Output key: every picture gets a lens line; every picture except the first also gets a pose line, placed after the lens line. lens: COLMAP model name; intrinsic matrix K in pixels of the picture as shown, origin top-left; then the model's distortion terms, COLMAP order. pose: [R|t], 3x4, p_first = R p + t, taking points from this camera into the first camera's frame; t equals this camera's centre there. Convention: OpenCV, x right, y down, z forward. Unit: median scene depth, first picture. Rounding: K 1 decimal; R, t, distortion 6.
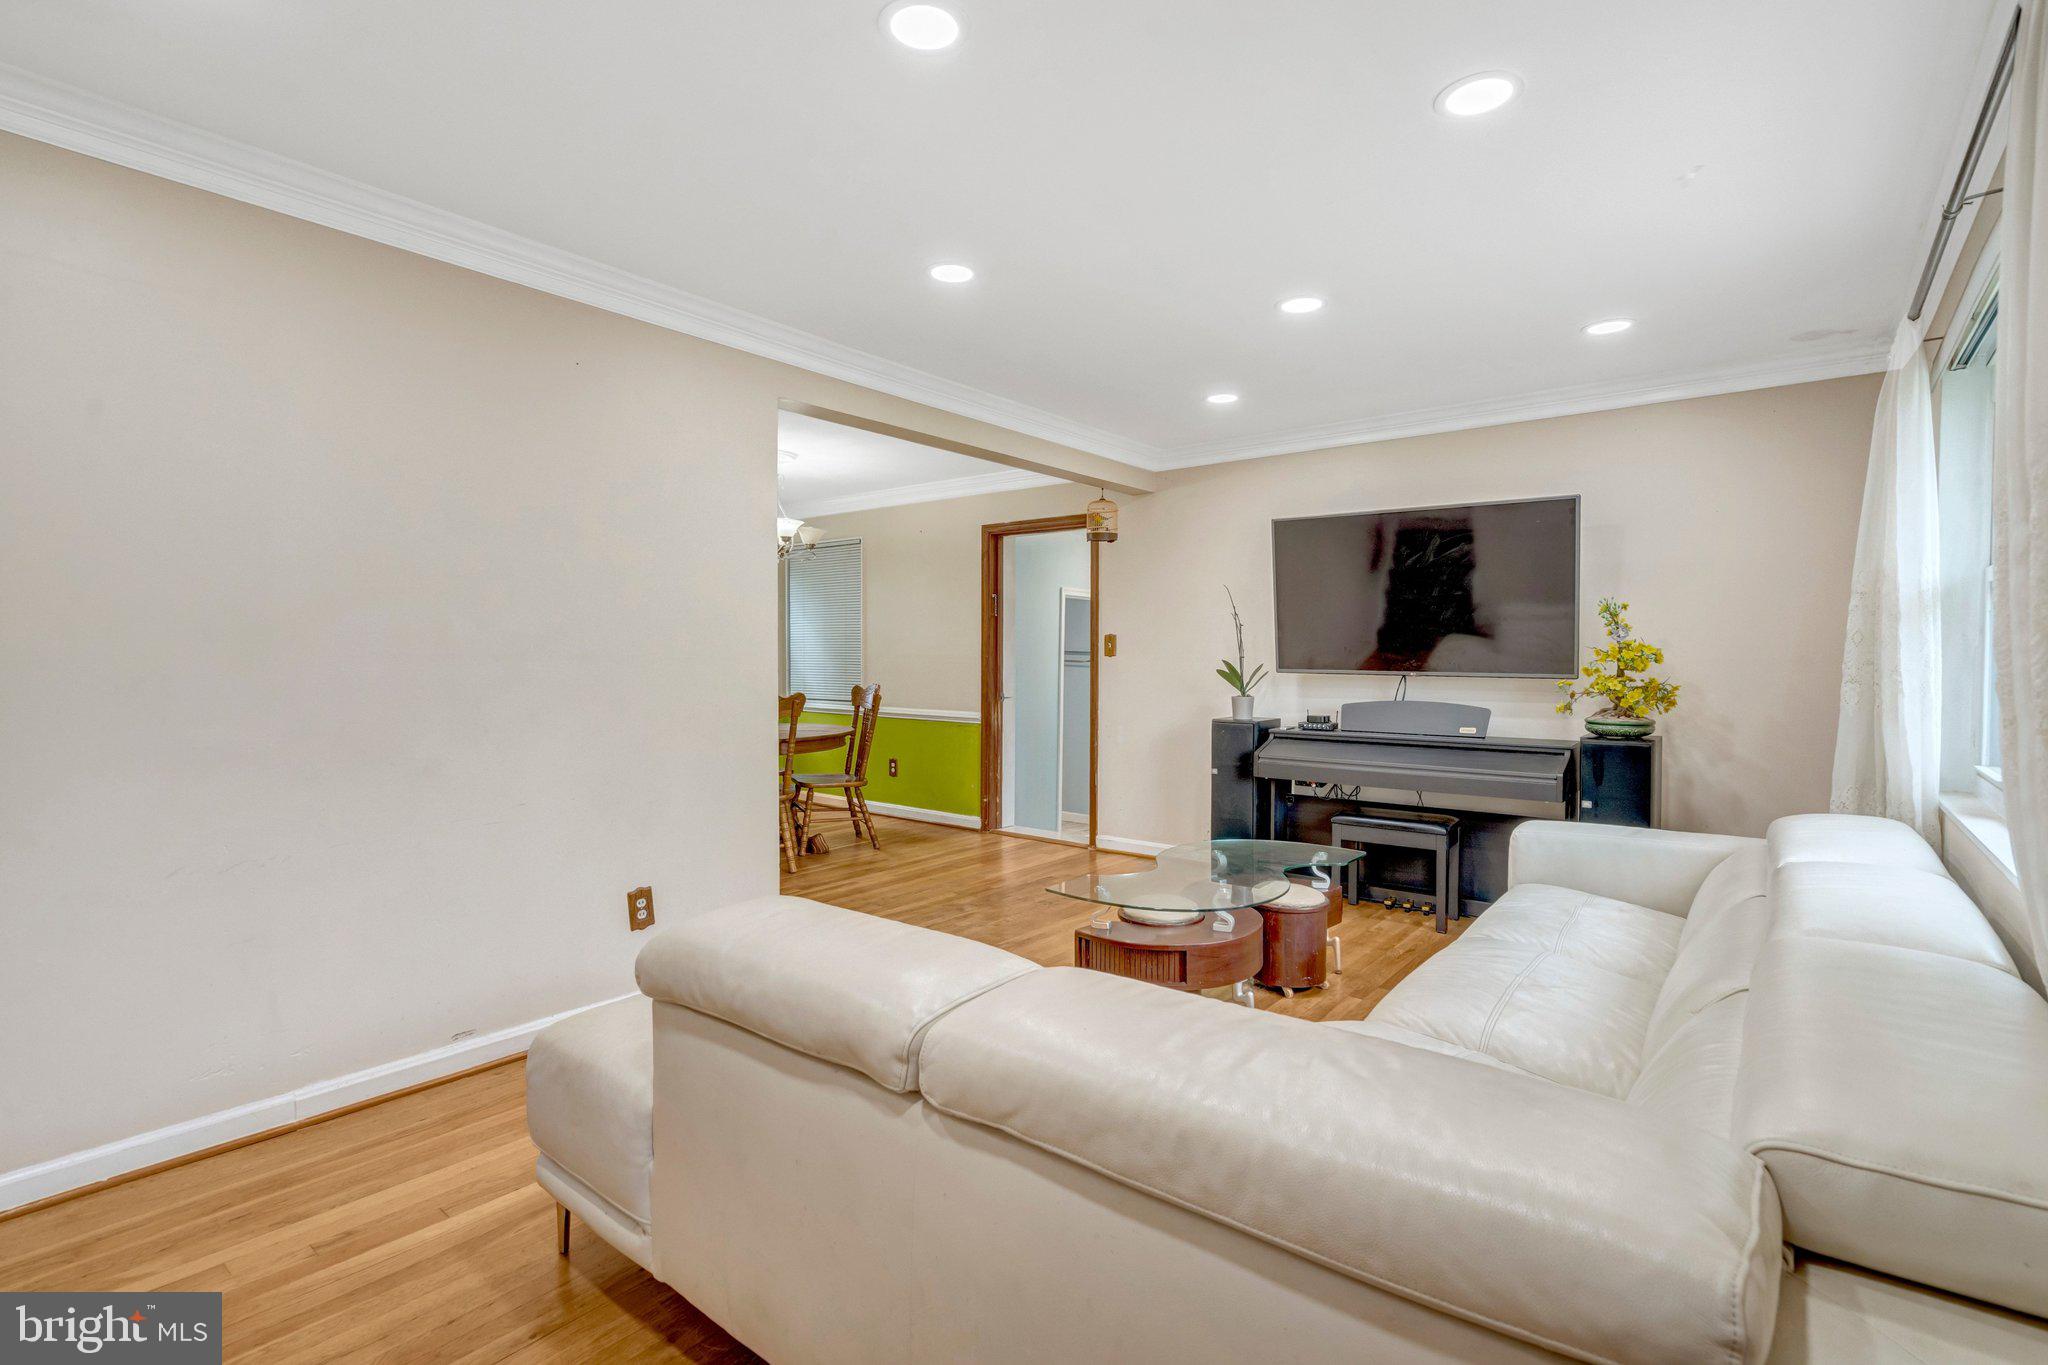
lens RADIAL K [[966.5, 0, 1033.2], [0, 966.5, 661.6], [0, 0, 1]] dist [0.000327, 0.001057]
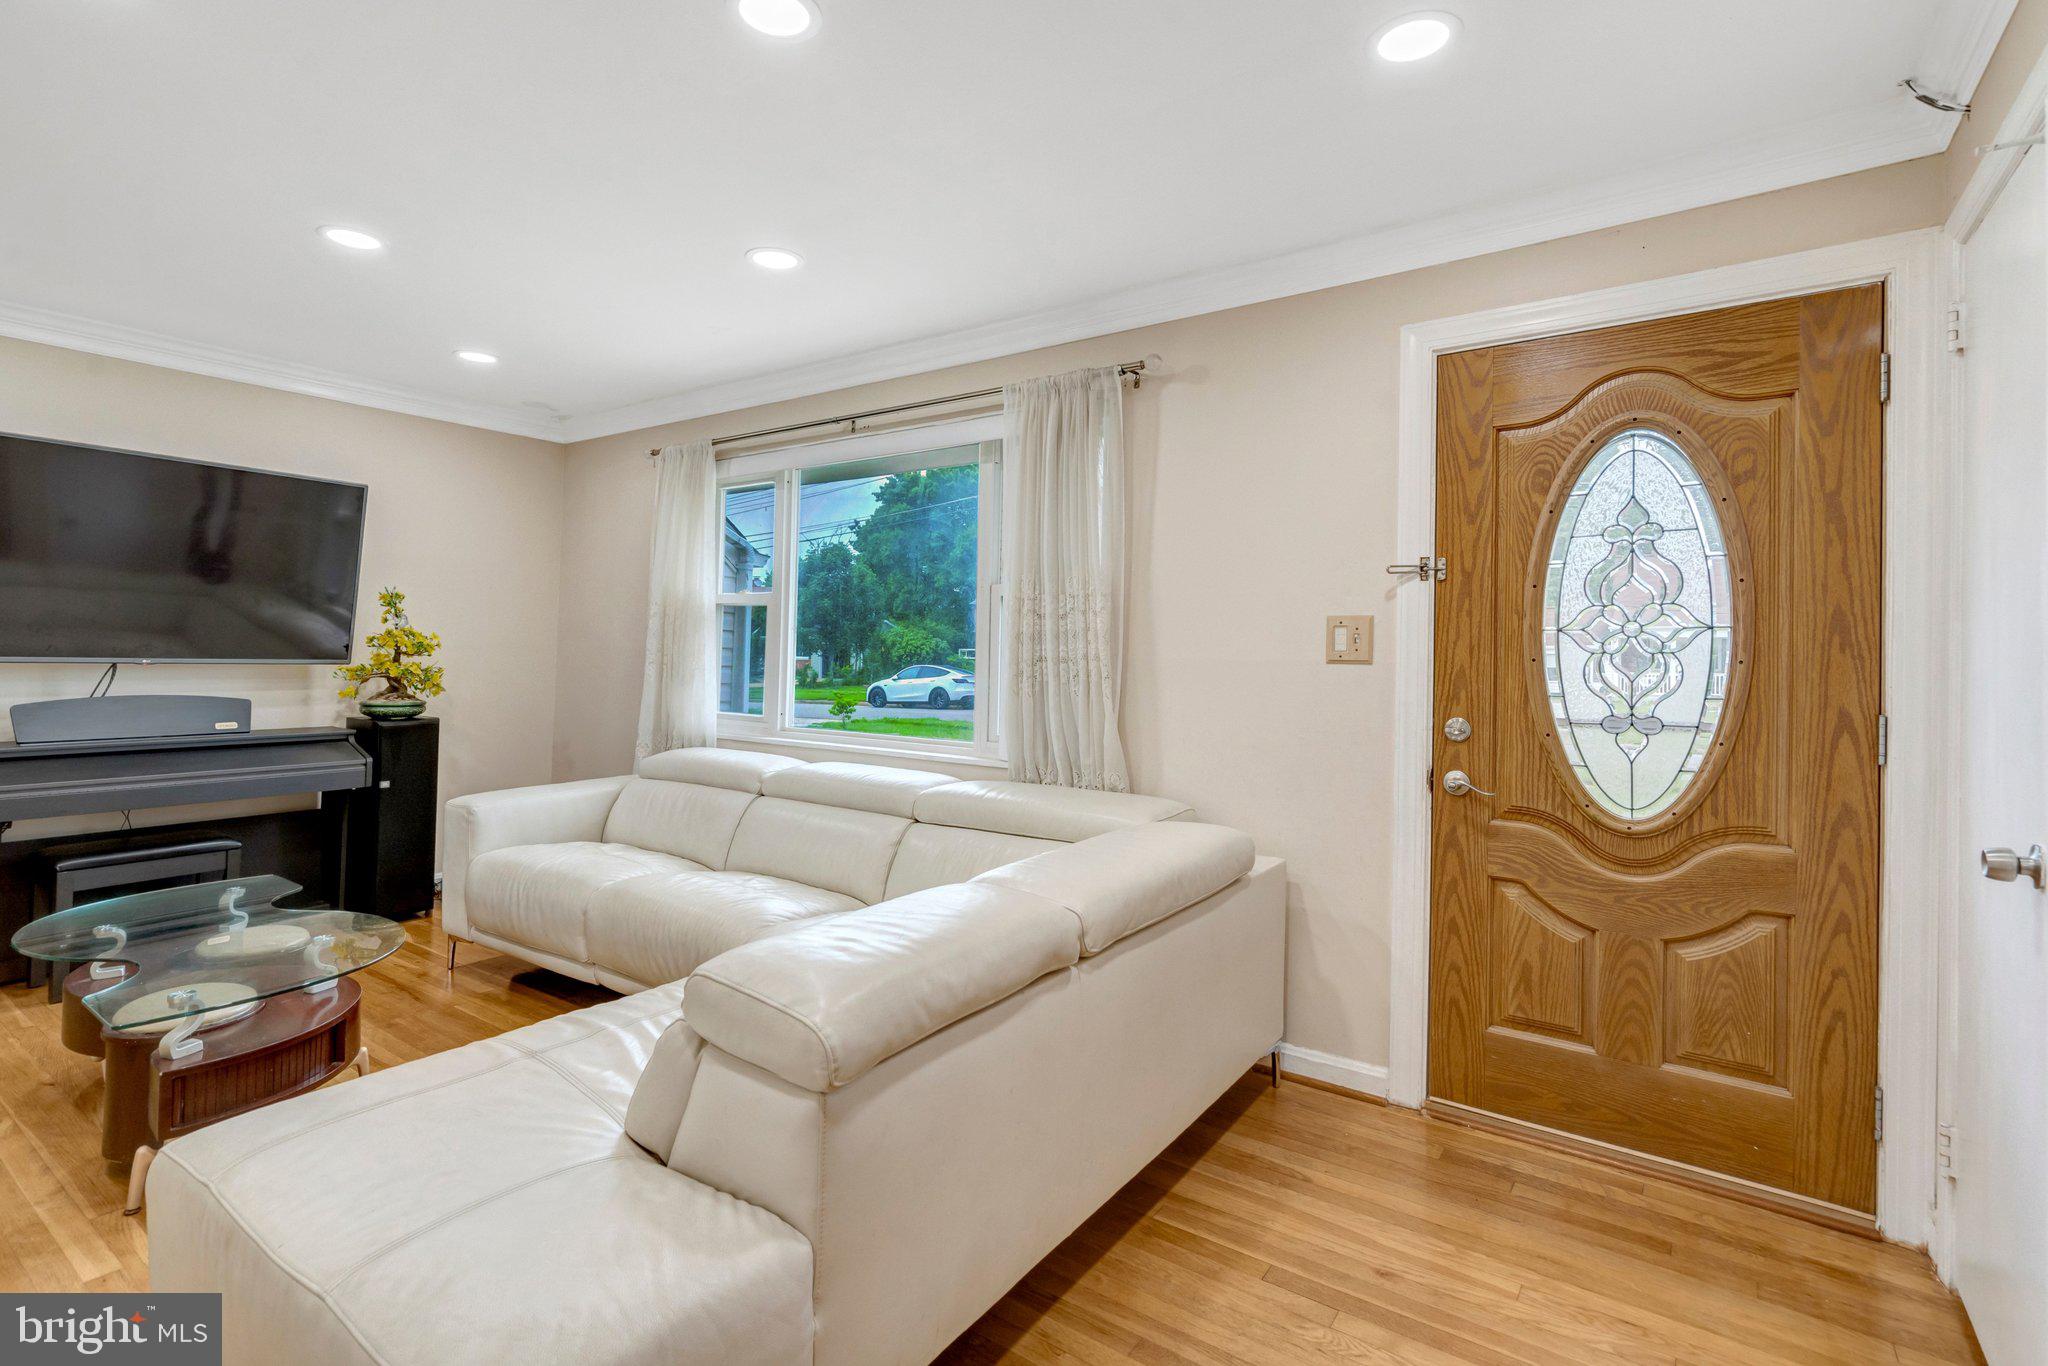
lens RADIAL K [[943.1, 0, 1022.3], [0, 943.1, 671.1], [0, 0, 1]] dist [-0.003488, 0.000132]
pose [[-0.049336, -0.028123, 0.998386, -0.470548], [-0.009218, 0.999574, 0.027701, -0.008860], [-0.998740, -0.007836, -0.049575, 0.354818]]
